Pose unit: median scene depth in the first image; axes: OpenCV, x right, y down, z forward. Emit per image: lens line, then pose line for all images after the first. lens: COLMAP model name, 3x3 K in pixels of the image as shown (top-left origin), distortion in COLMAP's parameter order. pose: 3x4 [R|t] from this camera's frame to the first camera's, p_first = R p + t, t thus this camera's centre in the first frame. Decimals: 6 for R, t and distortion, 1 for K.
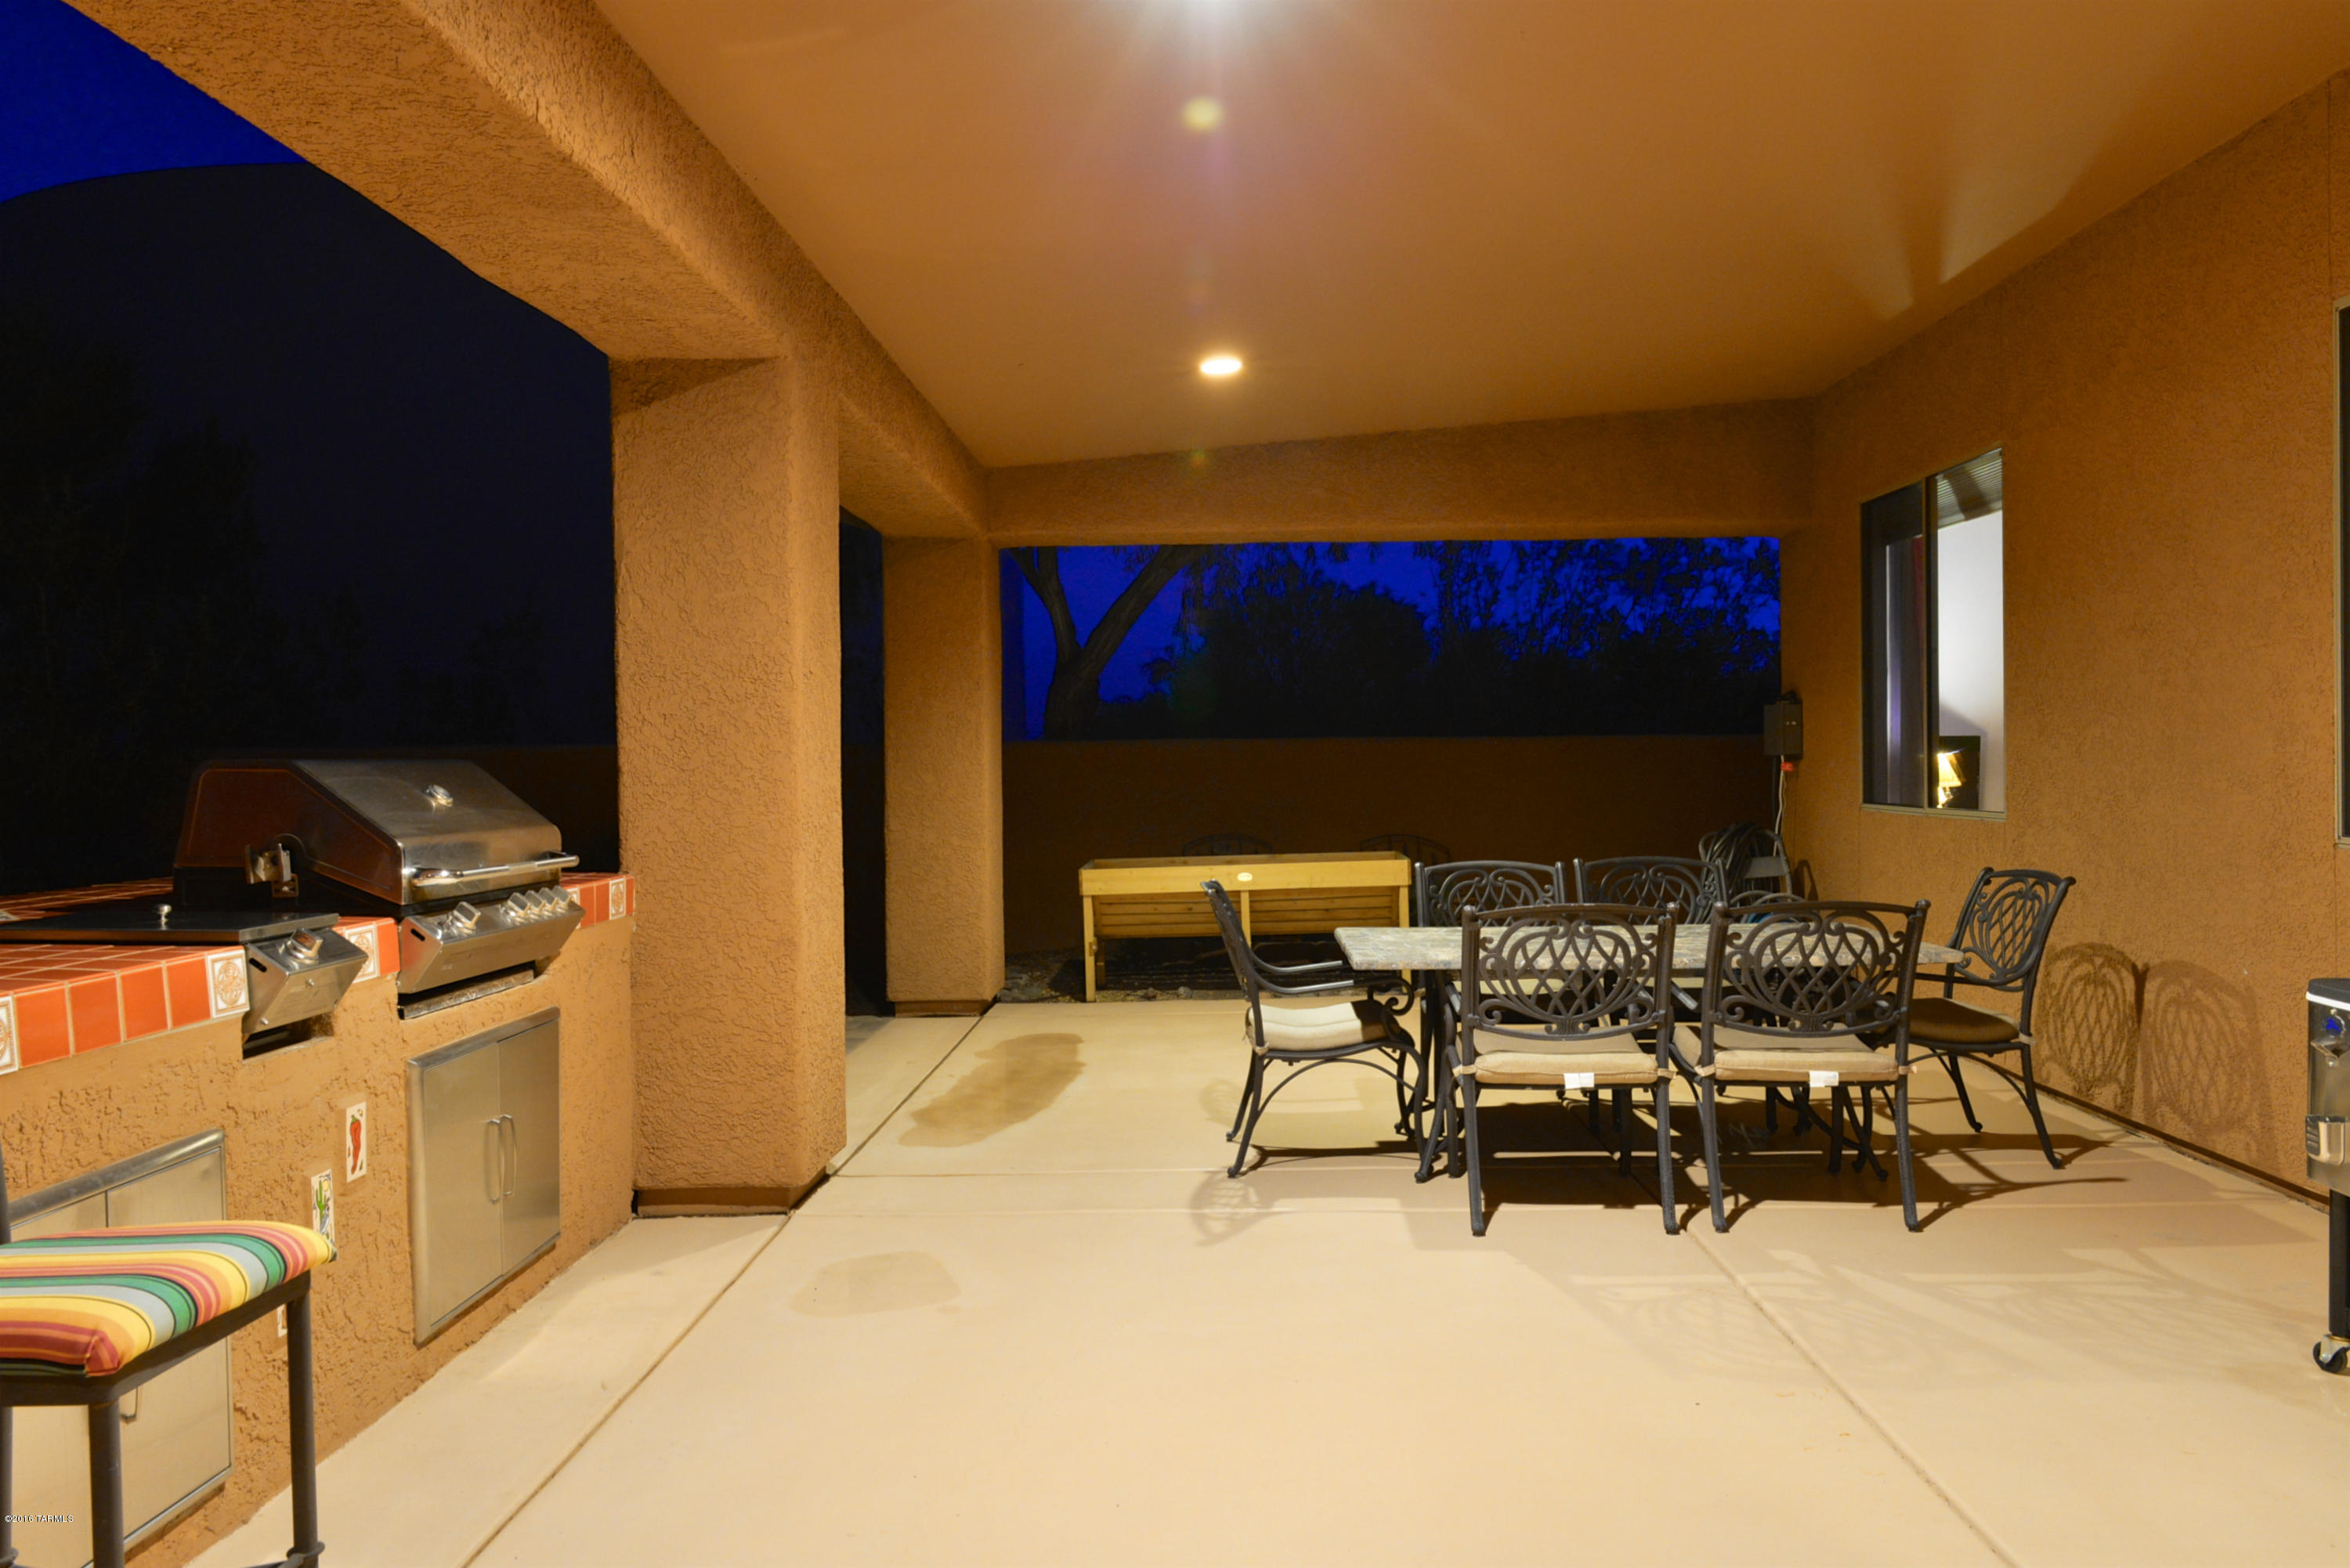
lens RADIAL K [[1614.1, 0, 1178.5], [0, 1614.1, 781.9], [0, 0, 1]] dist [-0.015313, -0.004631]
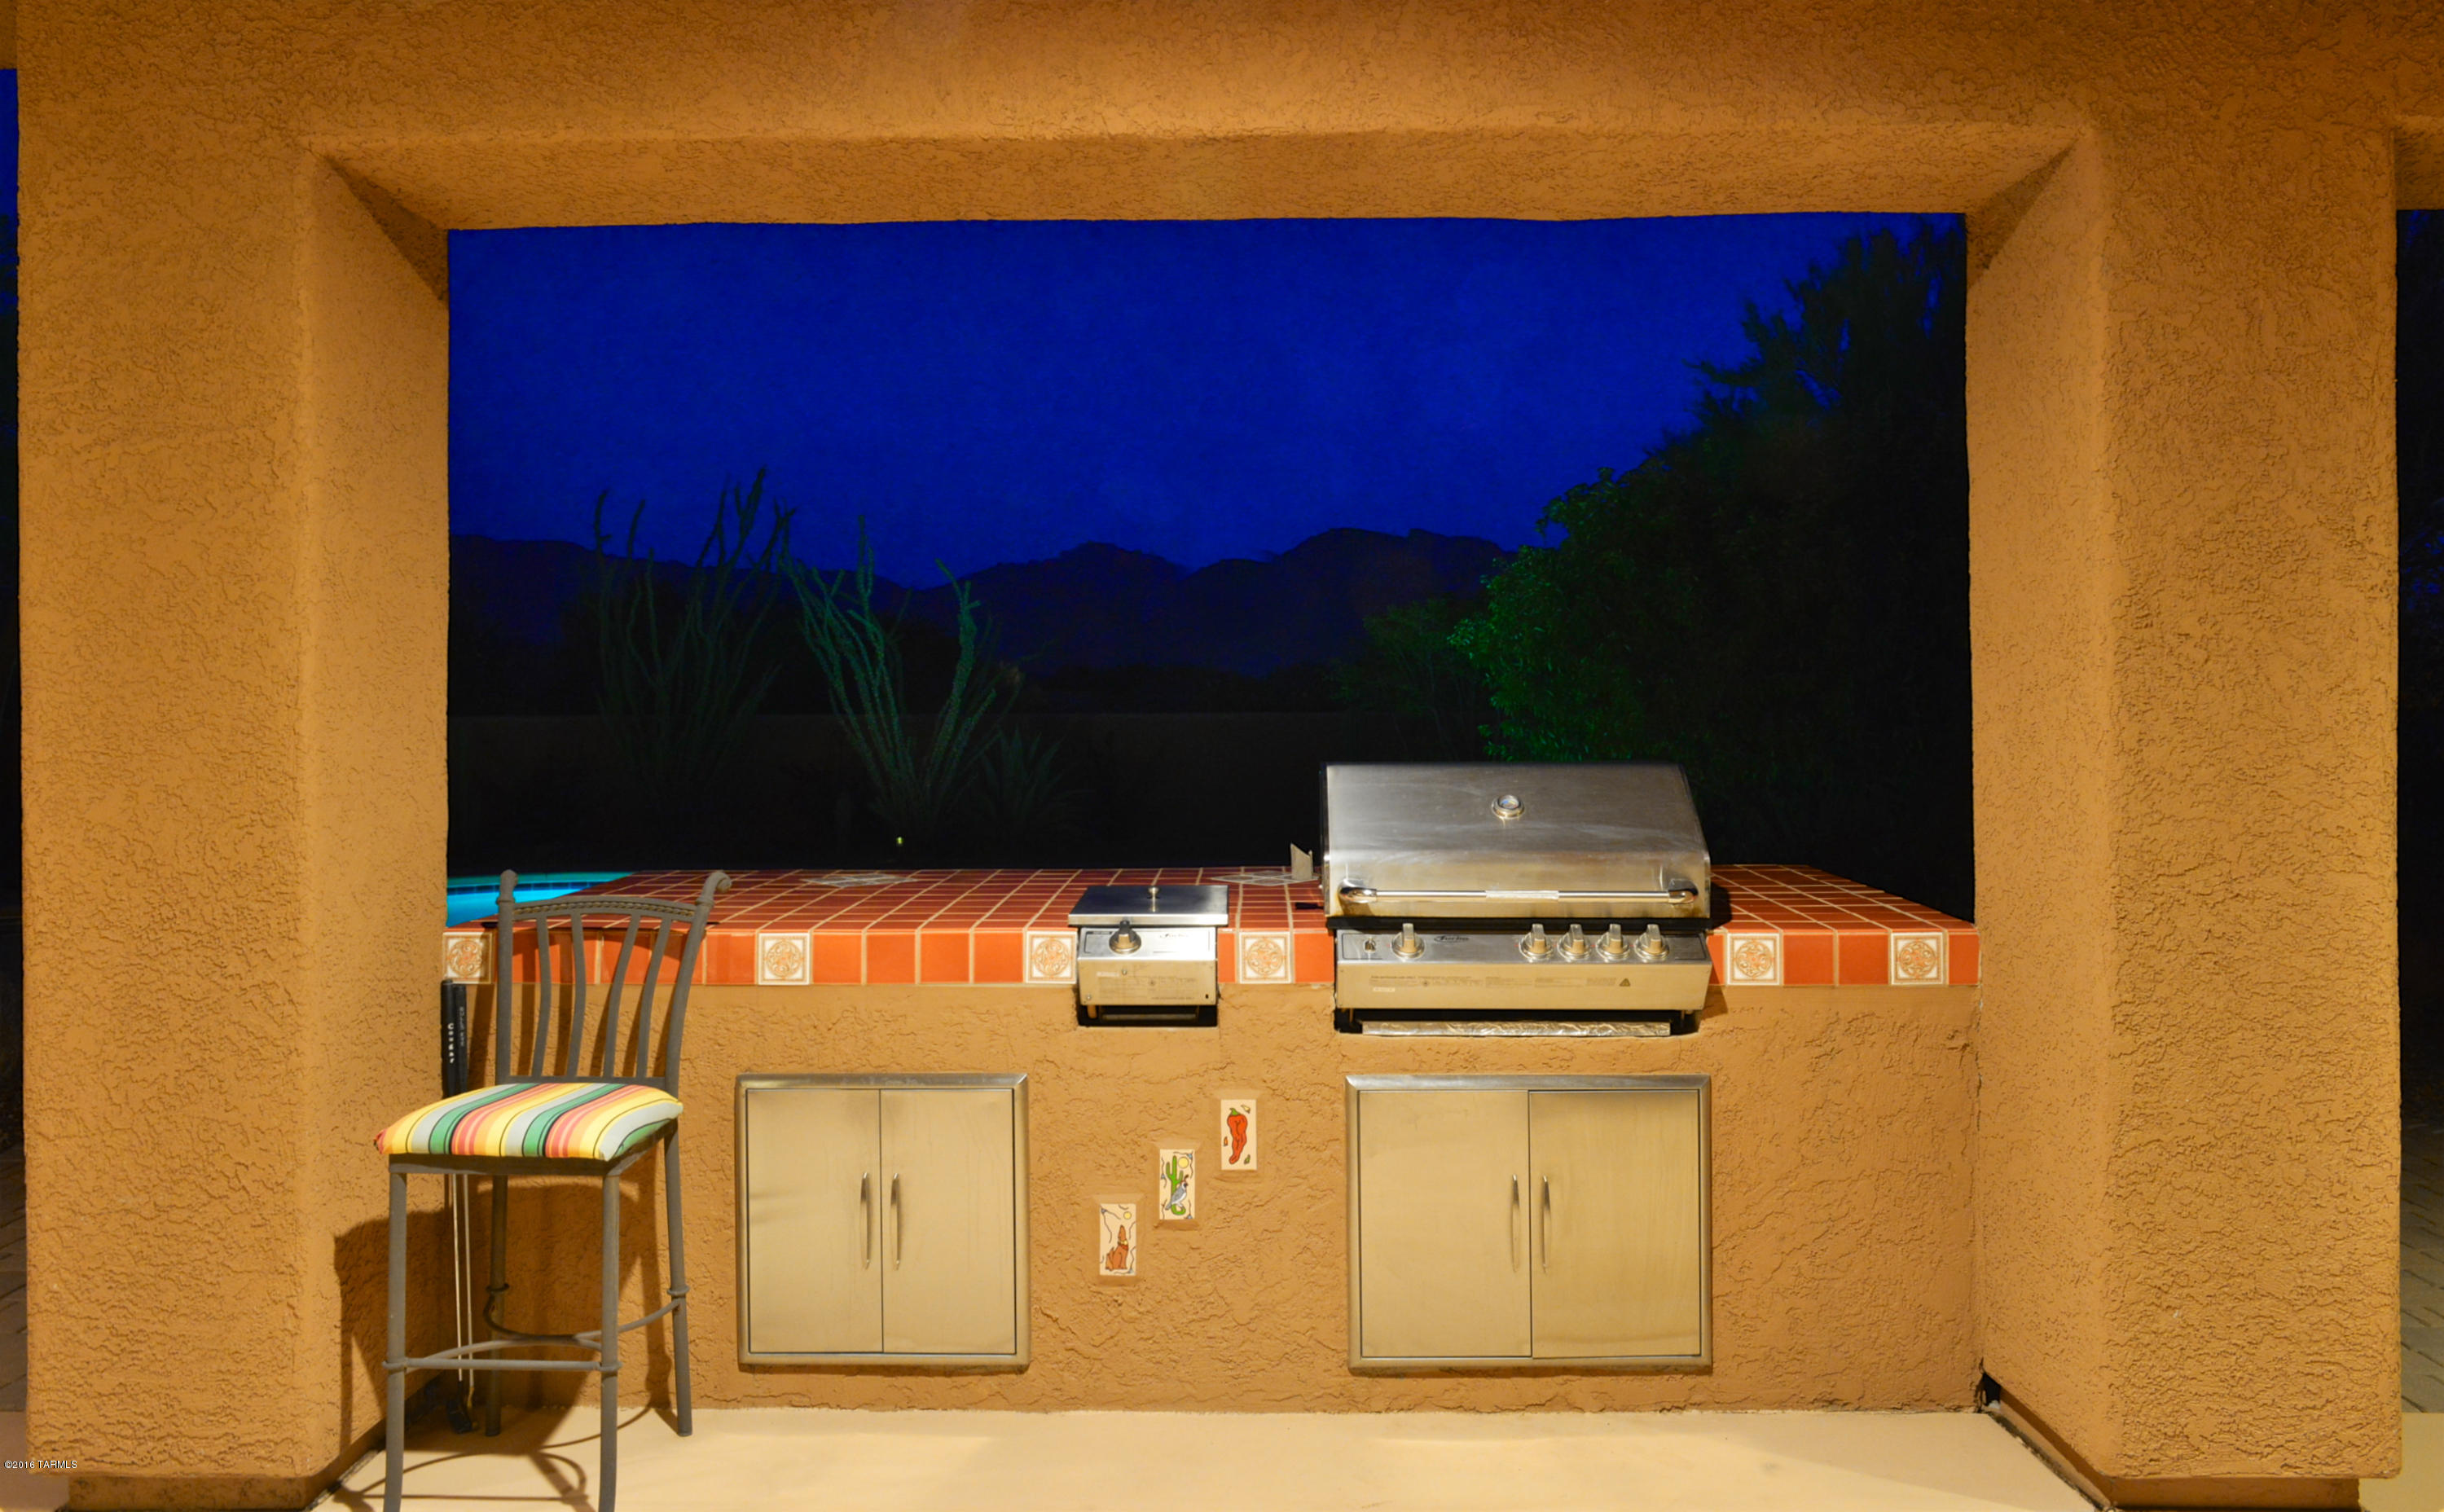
lens RADIAL K [[1644.0, 0, 1255.2], [0, 1644.0, 708.2], [0, 0, 1]] dist [-0.011243, -0.003748]
pose [[0.026944, 0.003688, -0.999630, 0.627552], [-0.011666, 0.999926, 0.003375, -0.065448], [0.999569, 0.011571, 0.026985, 1.095370]]
